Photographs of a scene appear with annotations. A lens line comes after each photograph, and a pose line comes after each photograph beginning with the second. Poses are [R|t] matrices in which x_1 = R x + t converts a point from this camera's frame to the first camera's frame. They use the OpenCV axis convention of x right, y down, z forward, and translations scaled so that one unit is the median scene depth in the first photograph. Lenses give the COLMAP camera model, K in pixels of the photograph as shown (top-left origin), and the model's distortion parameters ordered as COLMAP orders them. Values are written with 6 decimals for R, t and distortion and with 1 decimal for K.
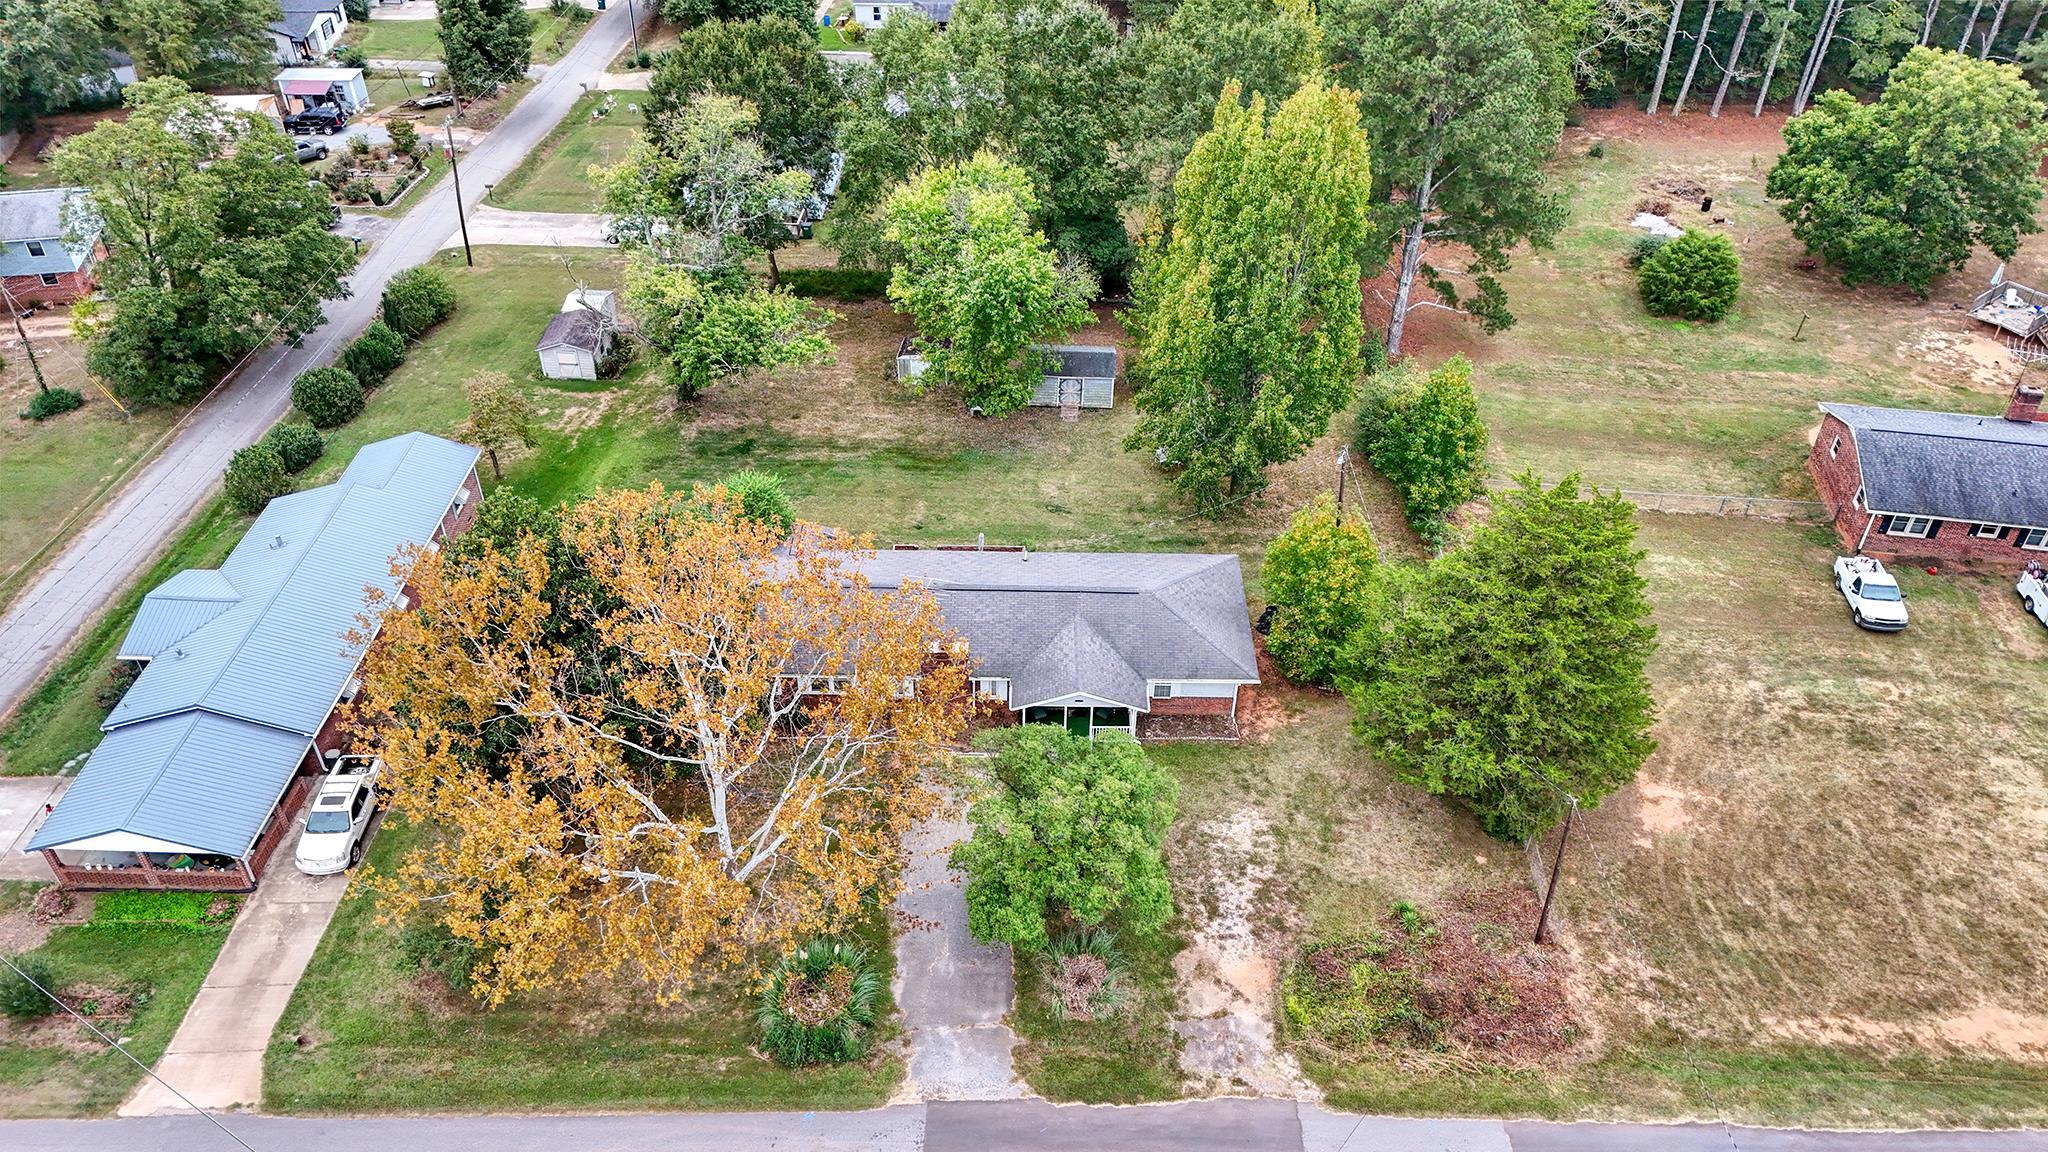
lens RADIAL K [[1605.0, 0, 1024.0], [0, 1605.0, 576.0], [0, 0, 1]] dist [0.020666, -0.009274]
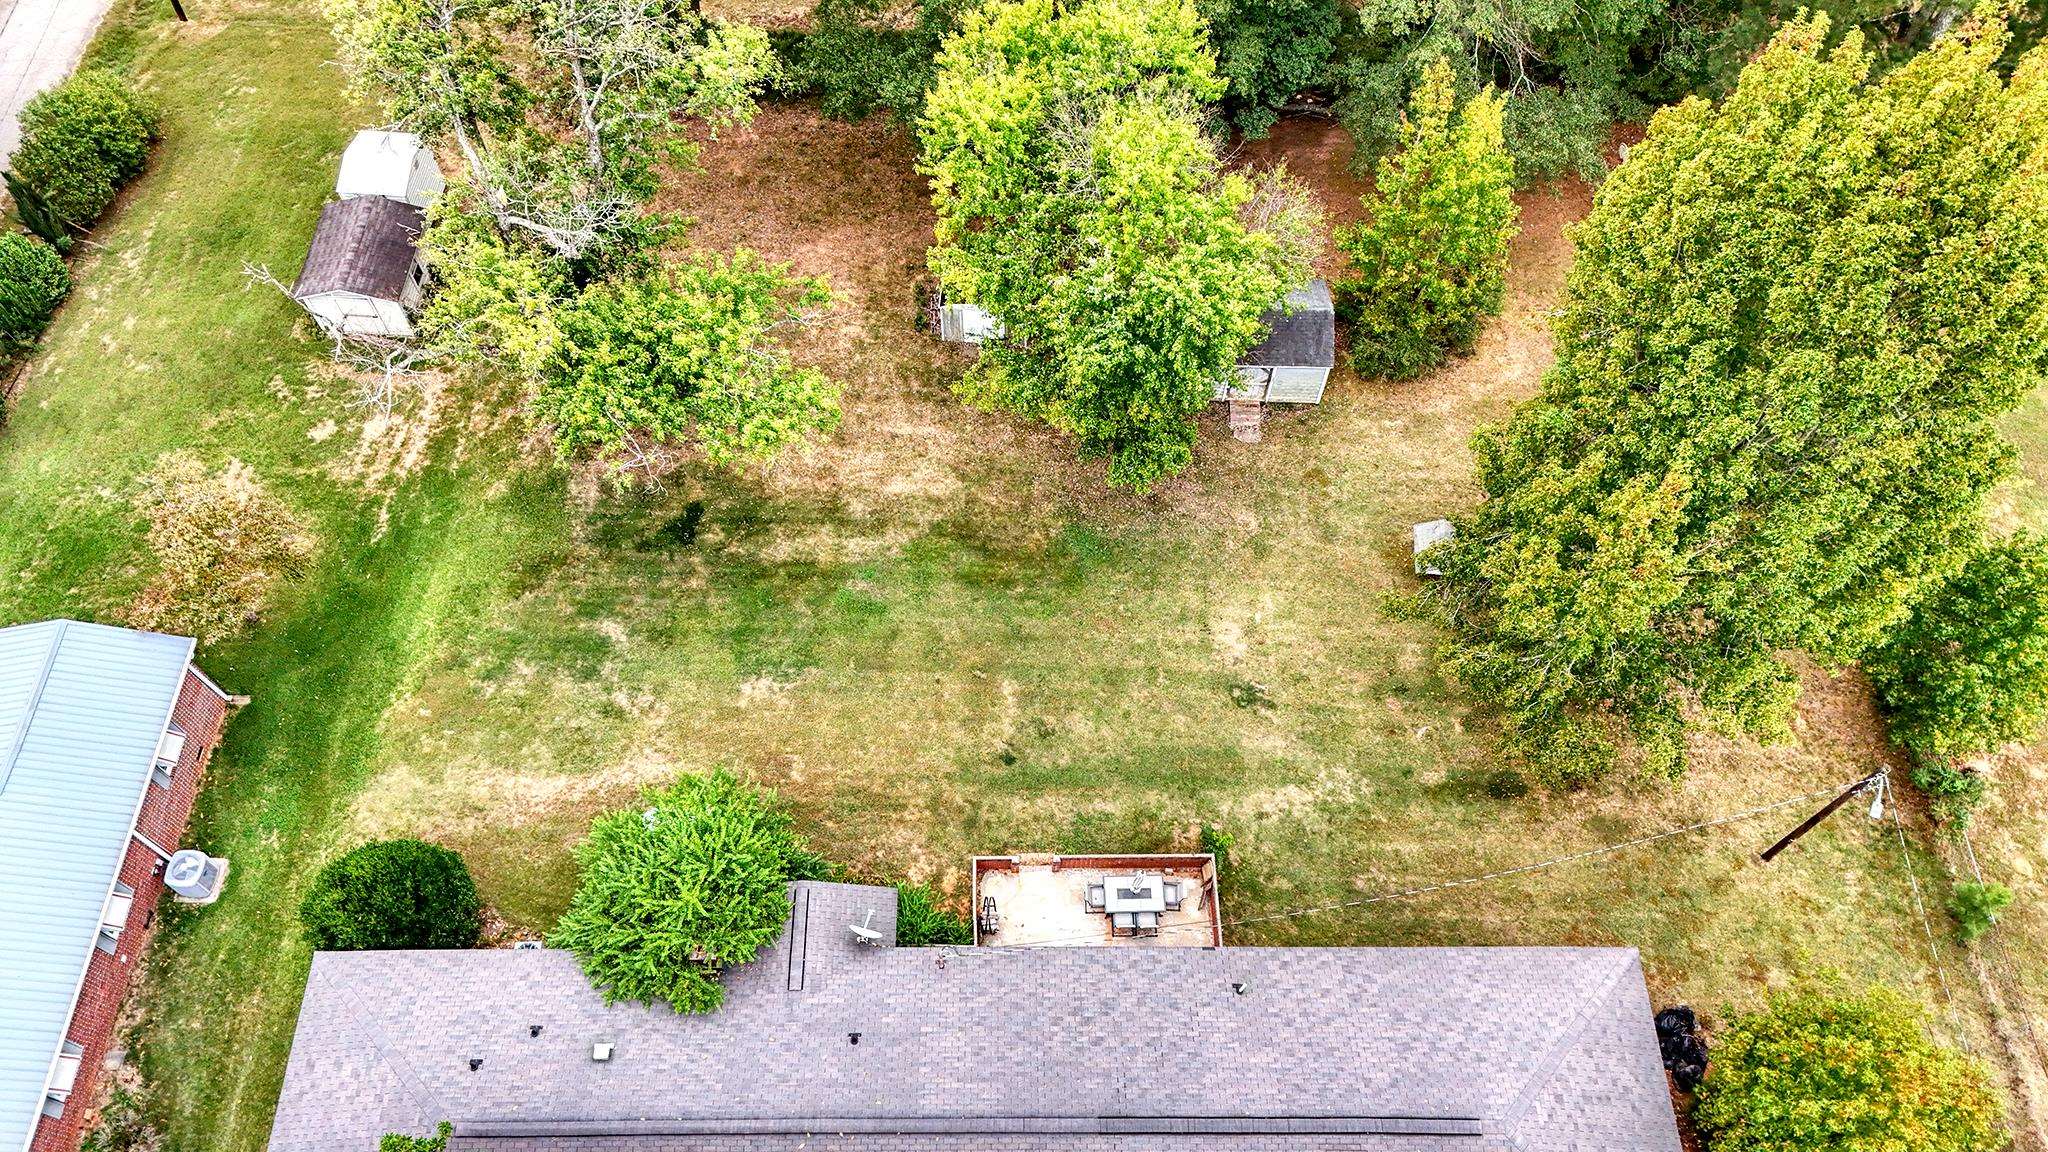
lens RADIAL K [[1605.0, 0, 1024.0], [0, 1605.0, 576.0], [0, 0, 1]] dist [0.020666, -0.009274]
pose [[0.999814, -0.015985, 0.010783, -0.084866], [0.010874, 0.929261, 0.369263, -0.384029], [-0.015923, -0.369077, 0.929262, 0.651928]]
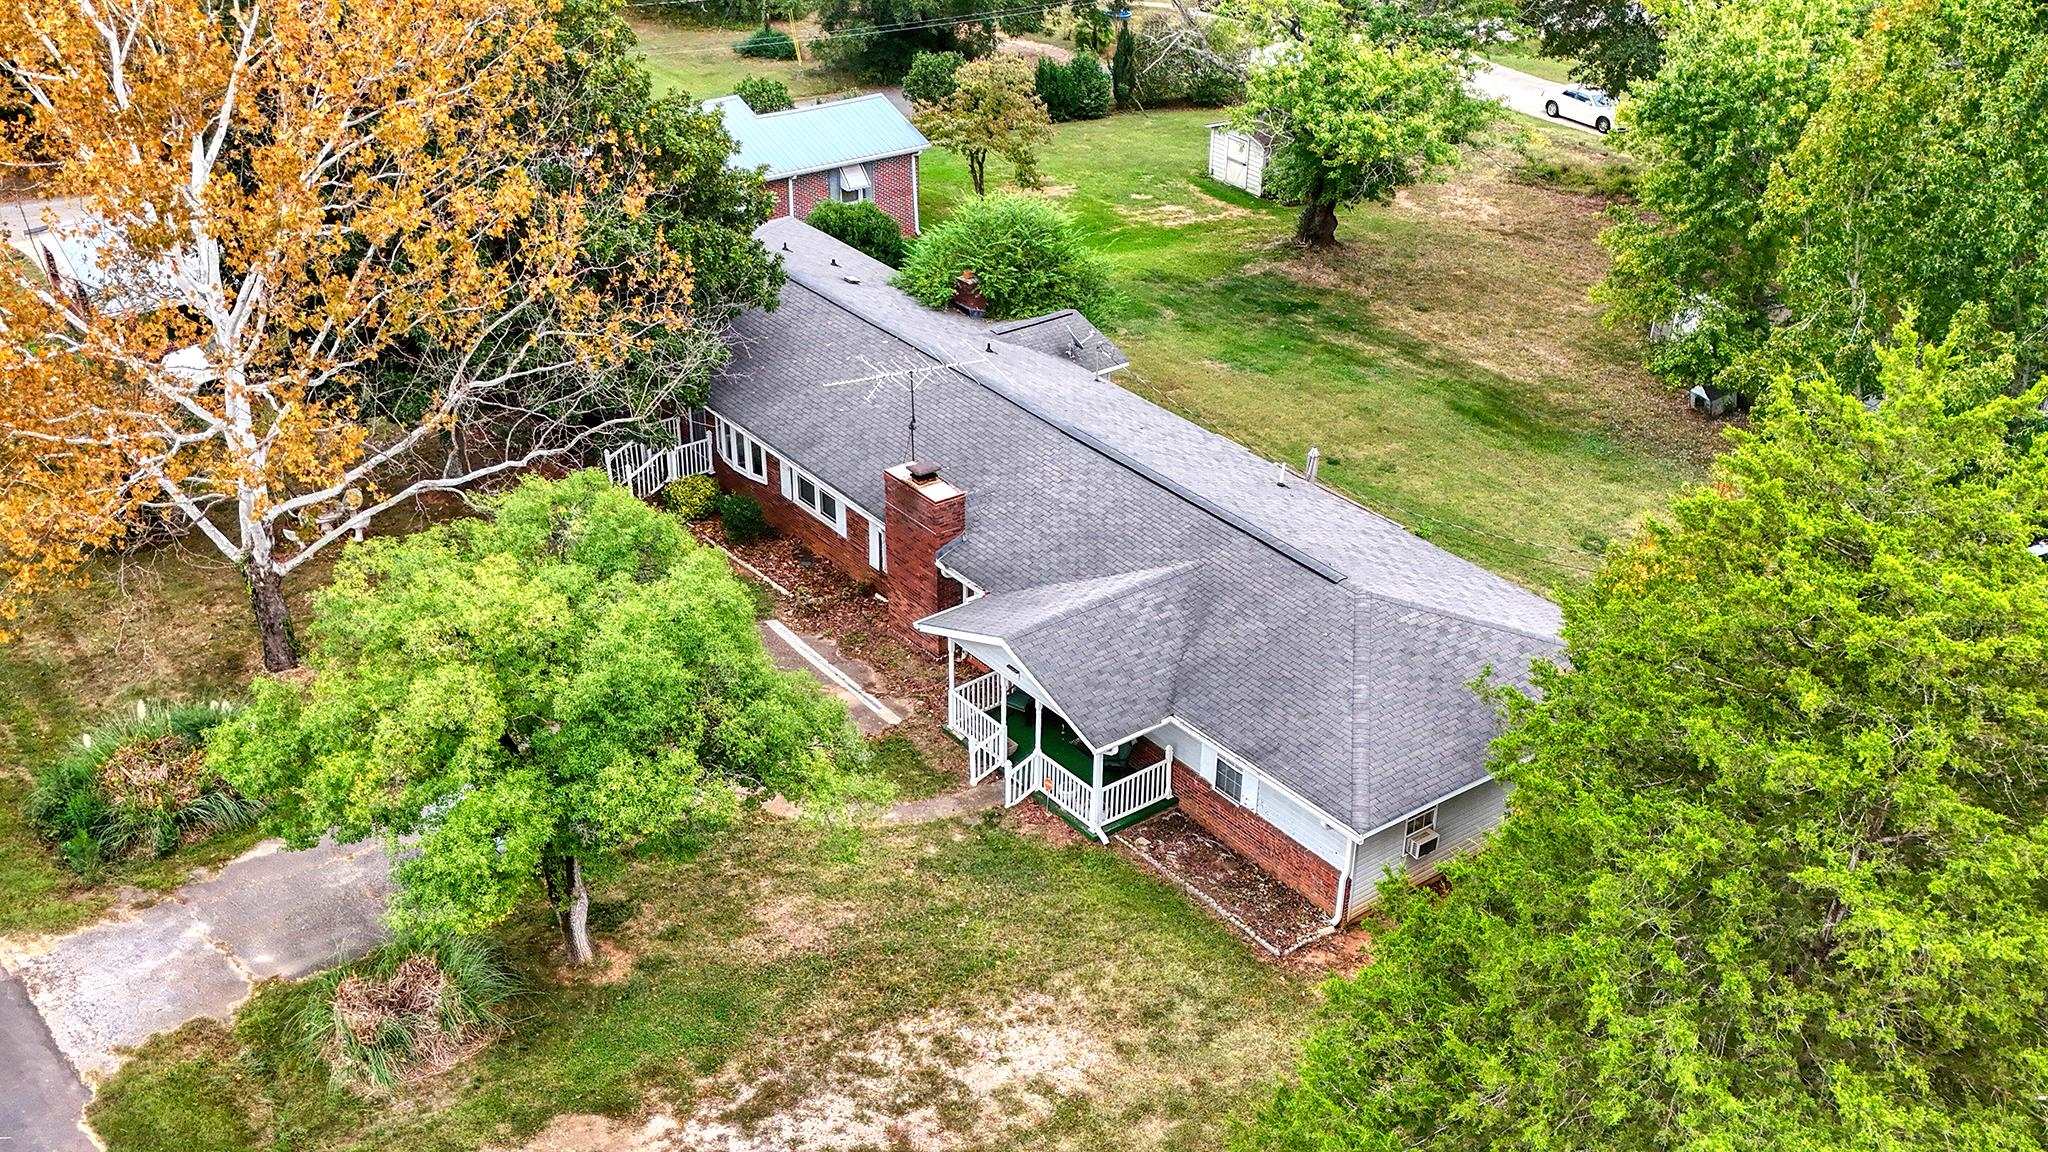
lens RADIAL K [[2115.5, 0, 973.3], [0, 2115.5, 576.5], [0, 0, 1]] dist [0.018159, 0.010121]
pose [[0.599250, 0.376039, -0.706749, 0.472289], [-0.485900, 0.872453, 0.052213, 0.029435], [0.636240, 0.312121, 0.705535, 0.585003]]
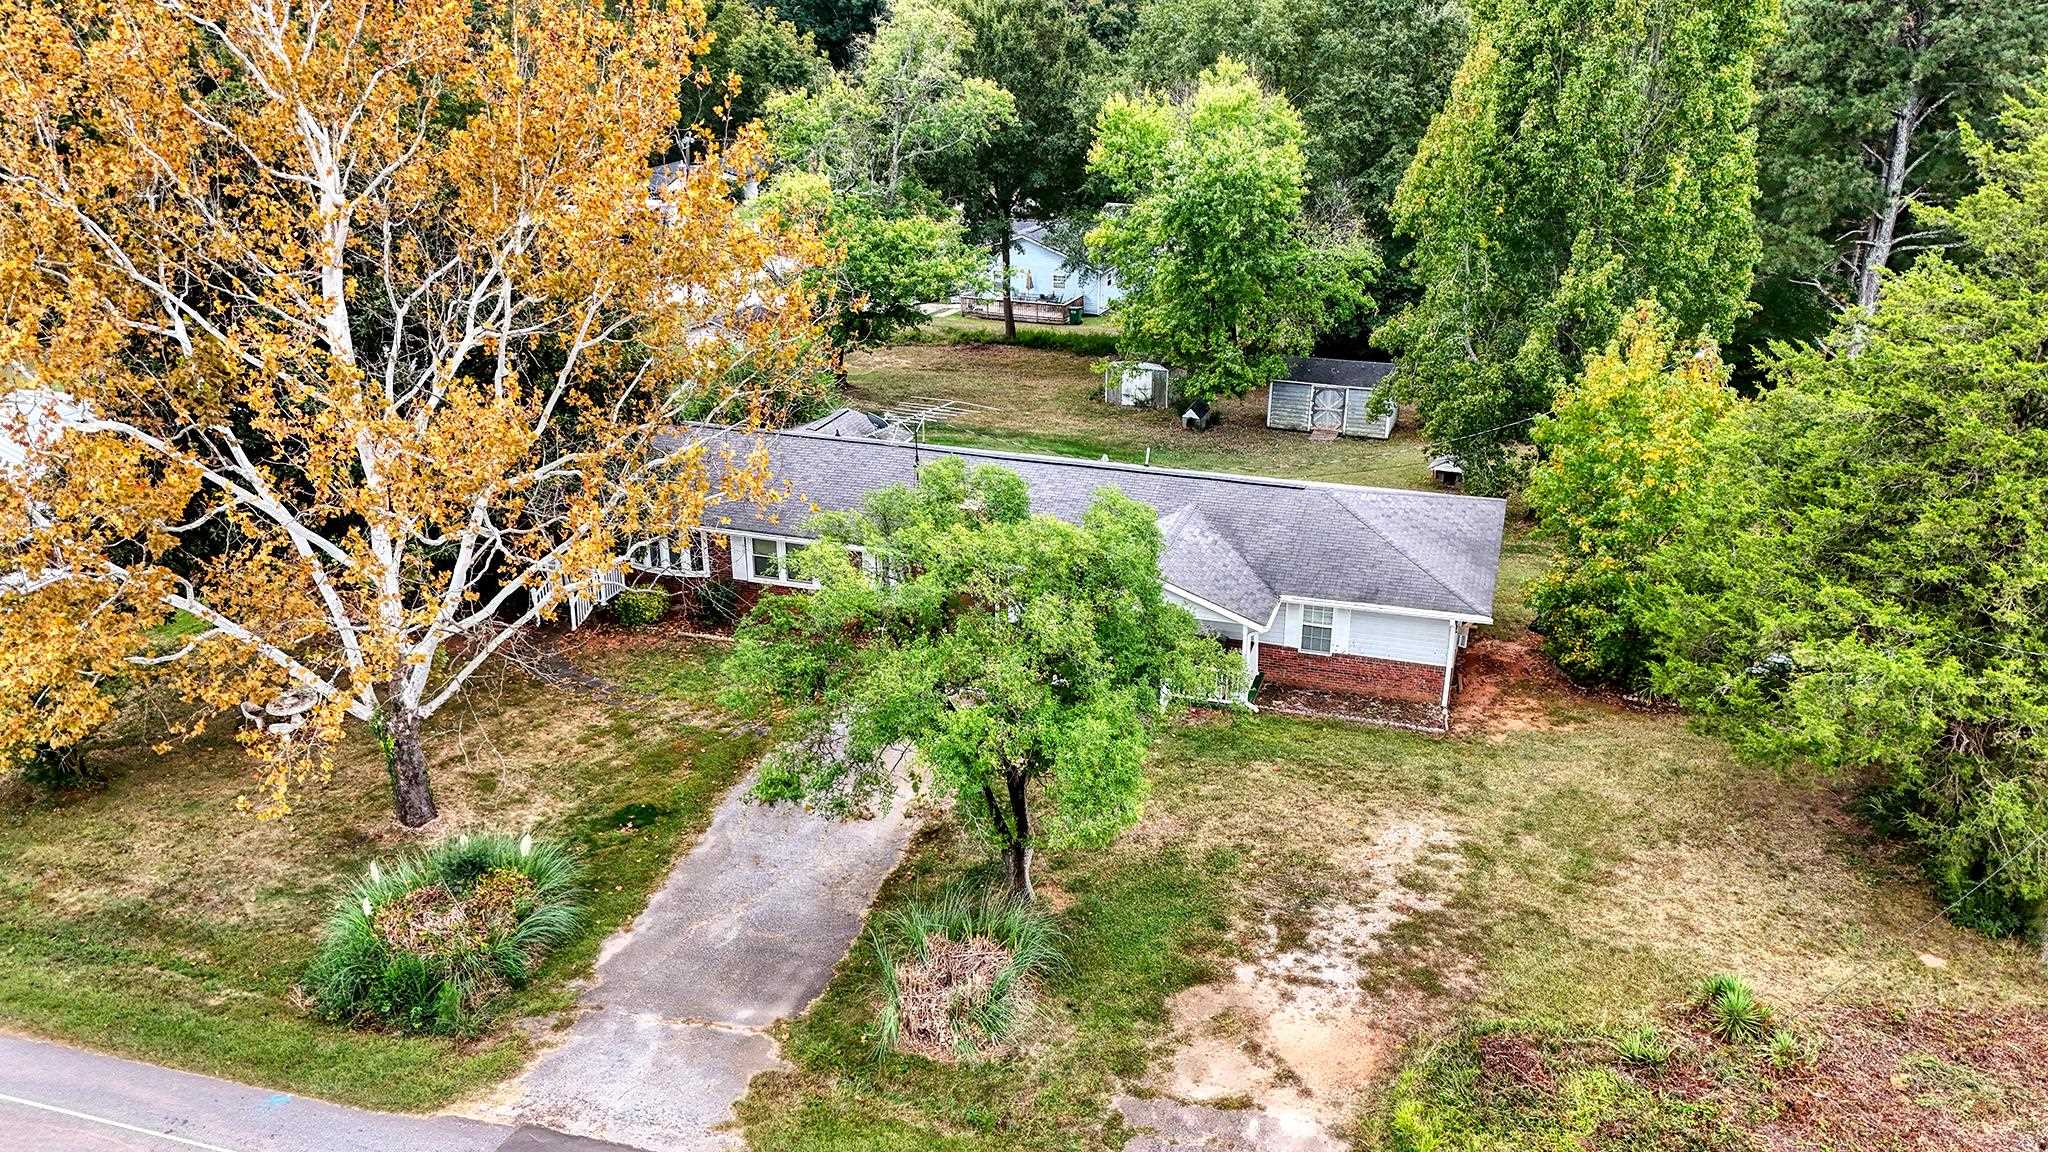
lens RADIAL K [[1605.0, 0, 1024.0], [0, 1605.0, 576.0], [0, 0, 1]] dist [0.020666, -0.009274]
pose [[0.953158, 0.095046, -0.287150, 0.162759], [-0.172604, 0.950516, -0.258316, 0.235123], [0.248389, 0.295780, 0.922398, 0.493232]]
